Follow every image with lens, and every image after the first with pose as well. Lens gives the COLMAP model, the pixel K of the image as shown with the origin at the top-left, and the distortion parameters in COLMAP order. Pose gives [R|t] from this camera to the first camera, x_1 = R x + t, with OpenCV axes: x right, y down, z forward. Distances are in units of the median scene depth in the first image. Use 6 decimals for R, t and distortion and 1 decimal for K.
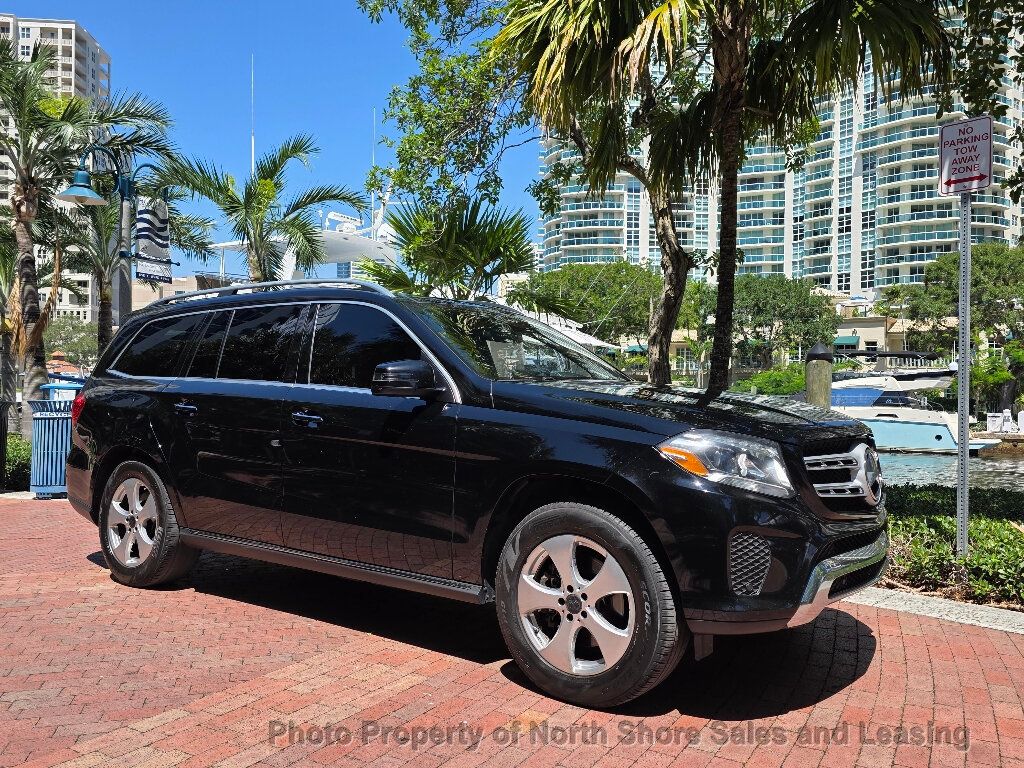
lens RADIAL K [[815.9, 0, 513.1], [0, 815.9, 391.7], [0, 0, 1]] dist [0.064055, -0.070478]
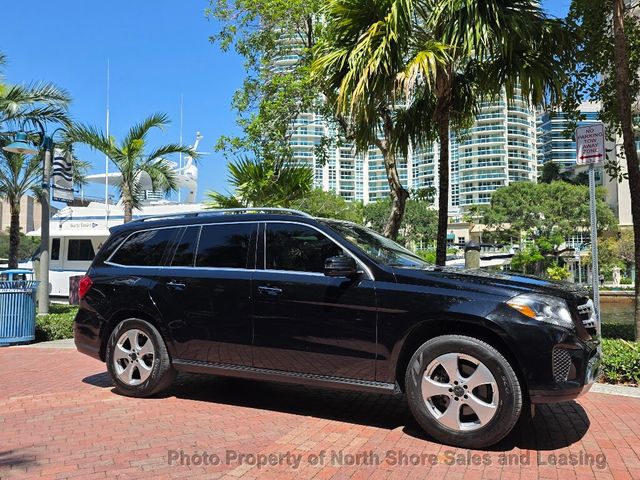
lens RADIAL K [[509.9, 0, 316.3], [0, 509.9, 239.0], [0, 0, 1]] dist [0.064055, -0.070478]
pose [[0.989323, -0.004221, 0.145677, -0.255233], [0.012635, 0.998301, -0.056879, -0.010027], [-0.145190, 0.058112, 0.987696, -0.060843]]
